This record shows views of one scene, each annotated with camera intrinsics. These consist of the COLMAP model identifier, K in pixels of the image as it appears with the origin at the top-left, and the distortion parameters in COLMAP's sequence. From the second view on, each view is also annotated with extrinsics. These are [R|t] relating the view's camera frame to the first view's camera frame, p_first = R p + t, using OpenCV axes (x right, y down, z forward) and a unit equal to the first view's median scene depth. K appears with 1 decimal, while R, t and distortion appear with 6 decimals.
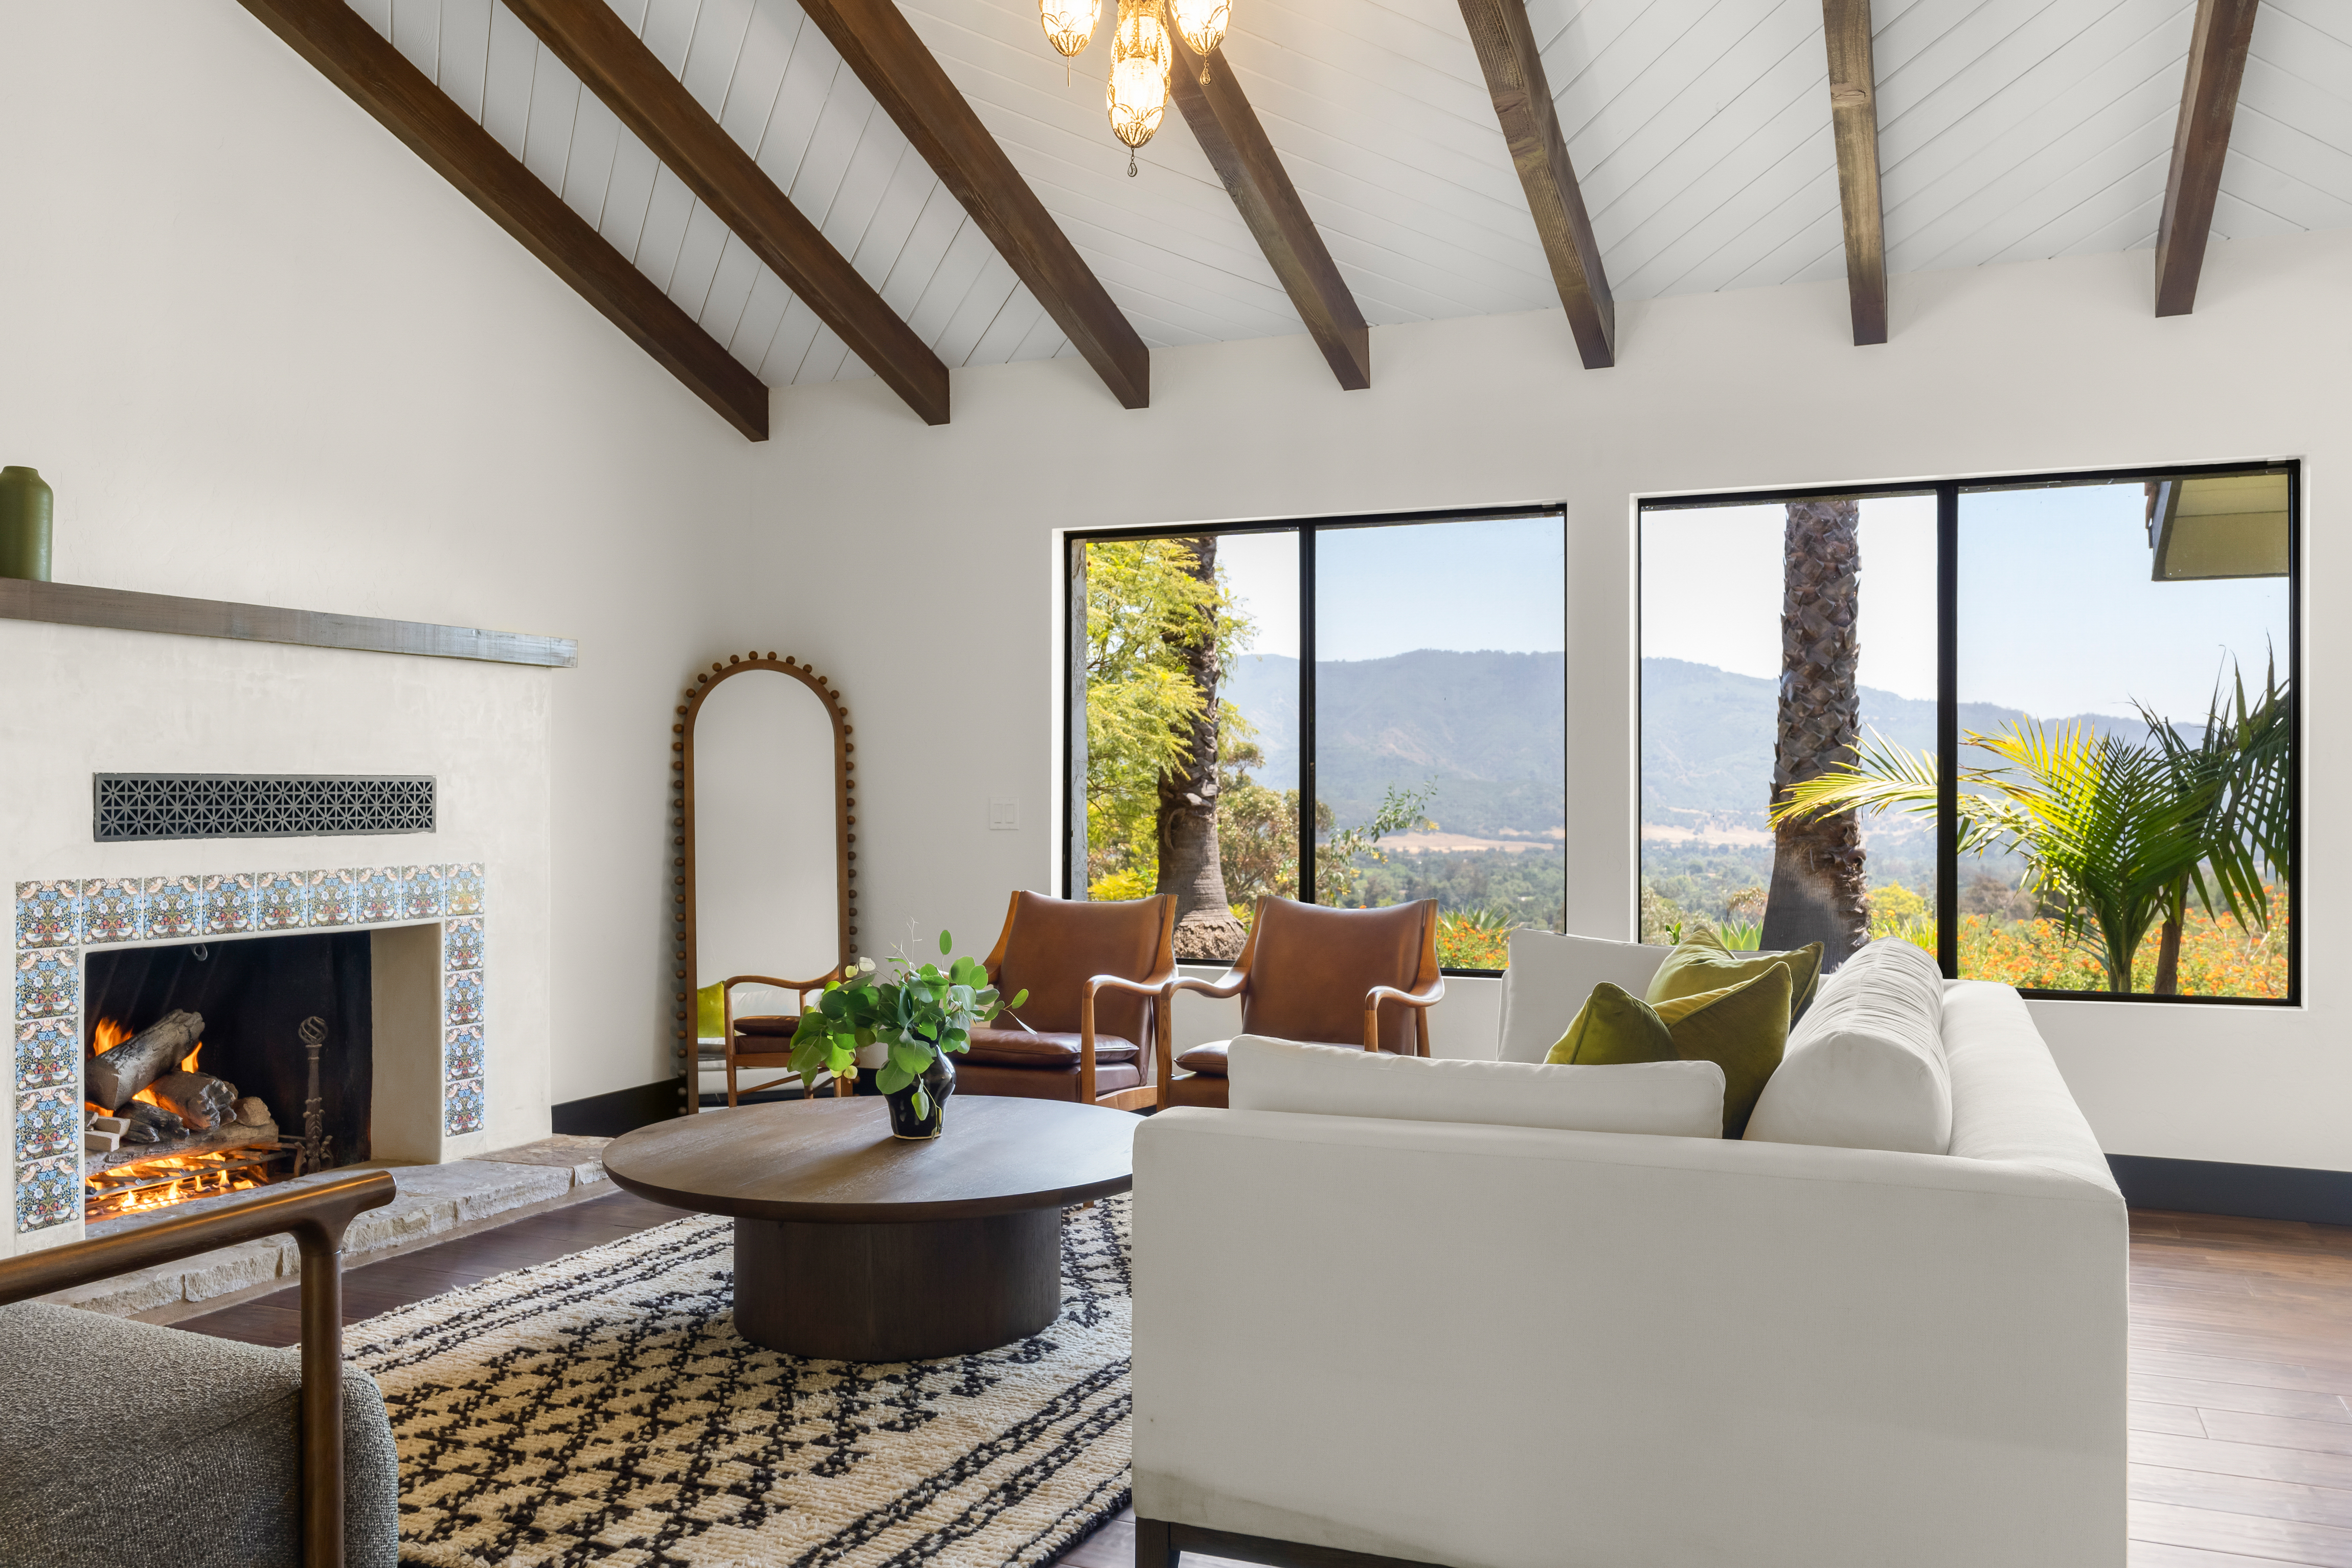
lens RADIAL K [[1824.9, 0, 1176.0], [0, 1824.9, 784.0], [0, 0, 1]] dist [-0.000001, -0.000089]
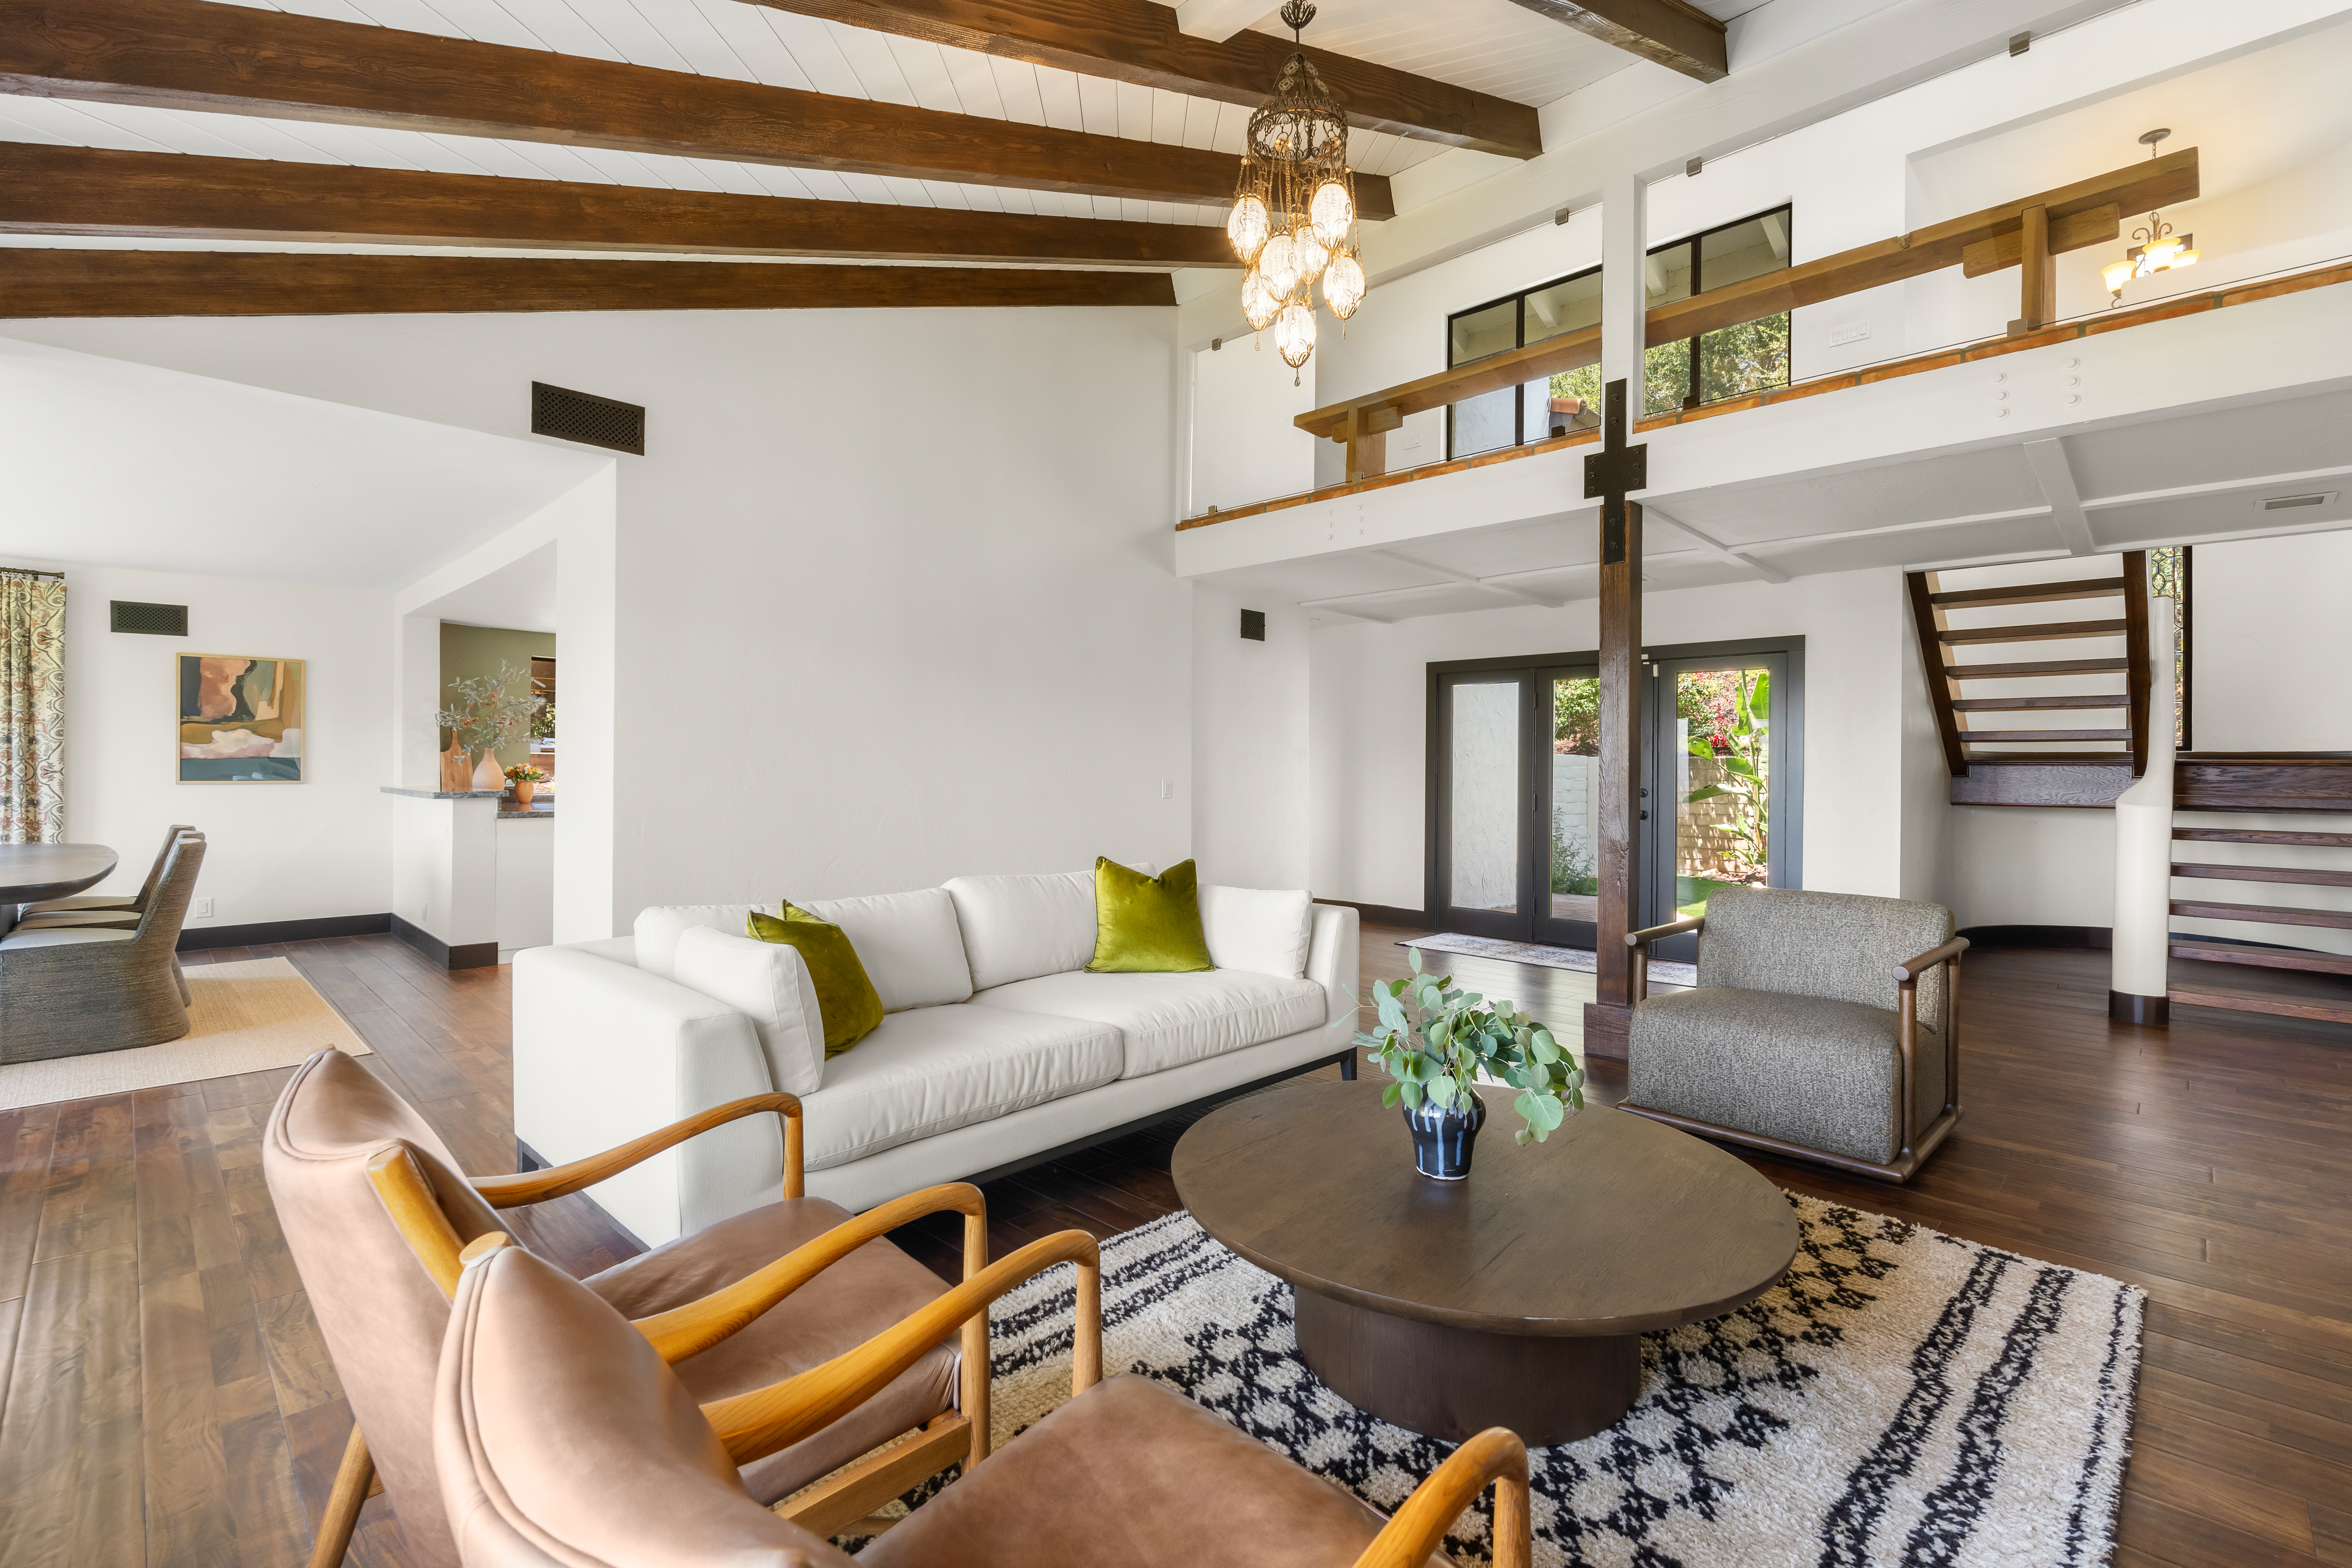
lens RADIAL K [[1035.3, 0, 1171.9], [0, 1035.3, 766.7], [0, 0, 1]] dist [-0.000290, -0.000446]
pose [[-0.929521, -0.009224, 0.368654, -0.195406], [-0.014327, 0.999836, -0.011106, -0.008632], [-0.368491, -0.015605, -0.929500, 1.462736]]
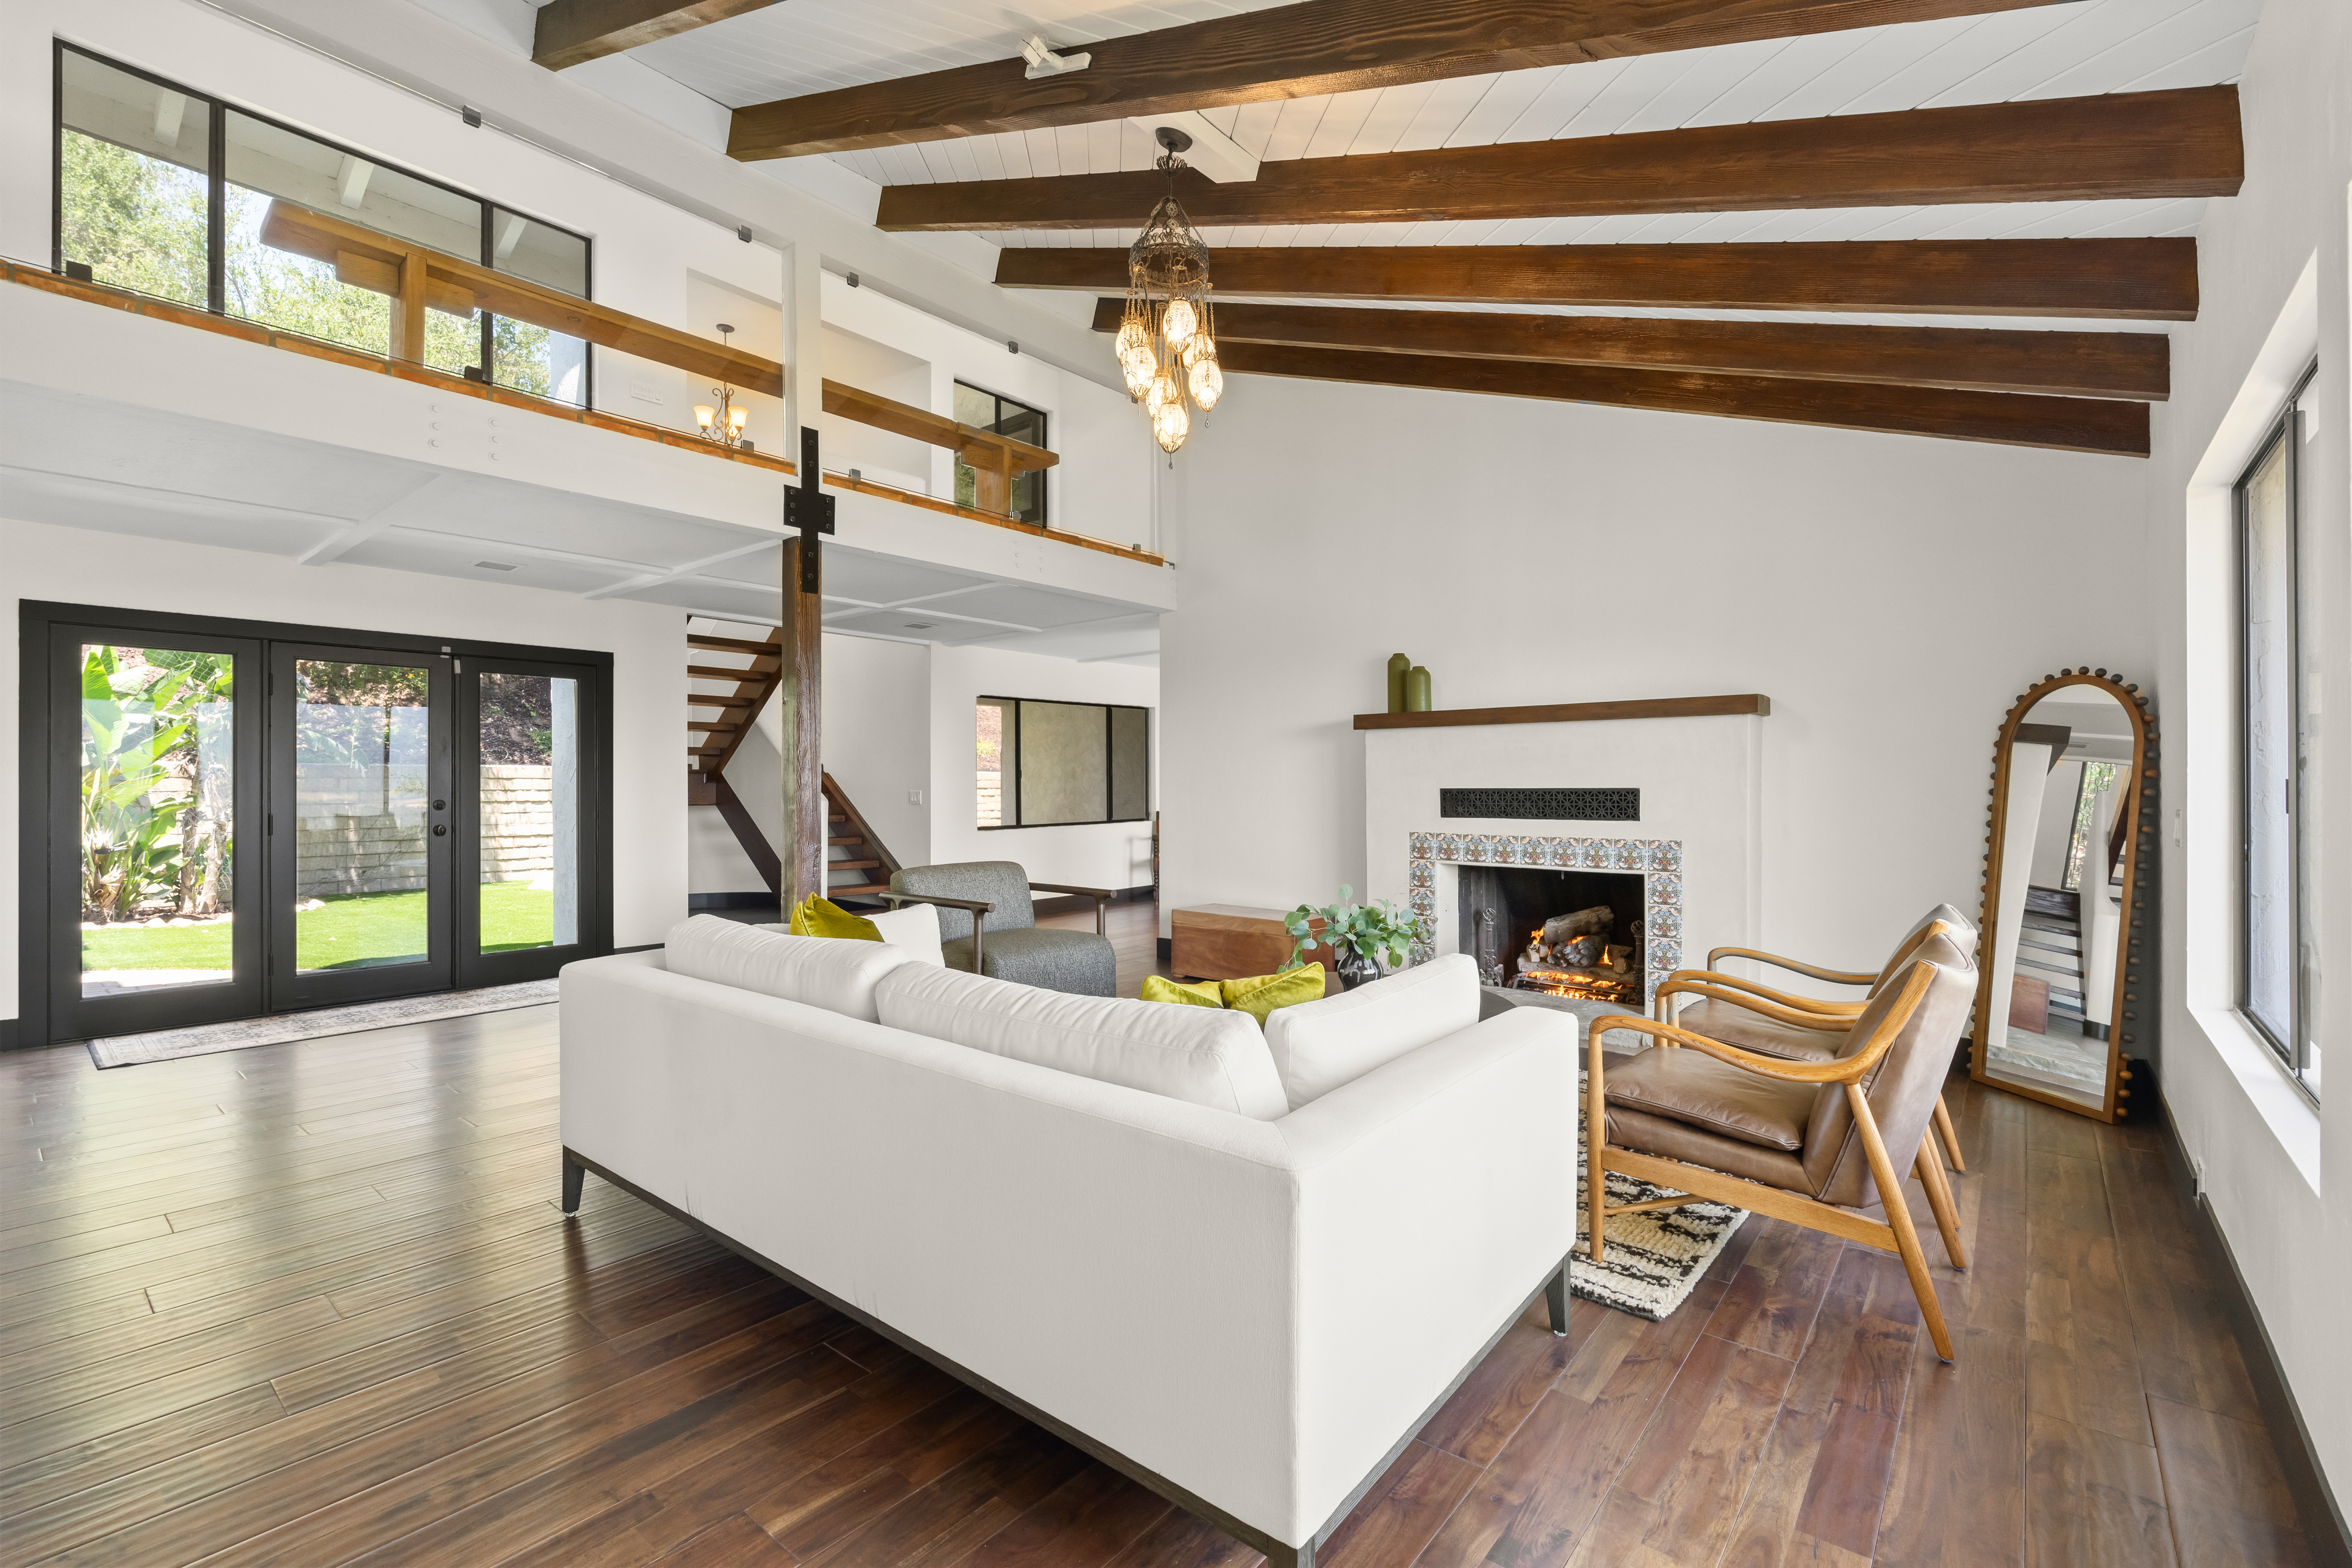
lens RADIAL K [[1035.3, 0, 1171.9], [0, 1035.3, 766.7], [0, 0, 1]] dist [-0.000290, -0.000446]
pose [[-0.286971, -0.012803, -0.957854, 0.788032], [0.010616, 0.999807, -0.016545, -0.015589], [0.957881, -0.014917, -0.286779, 1.034934]]
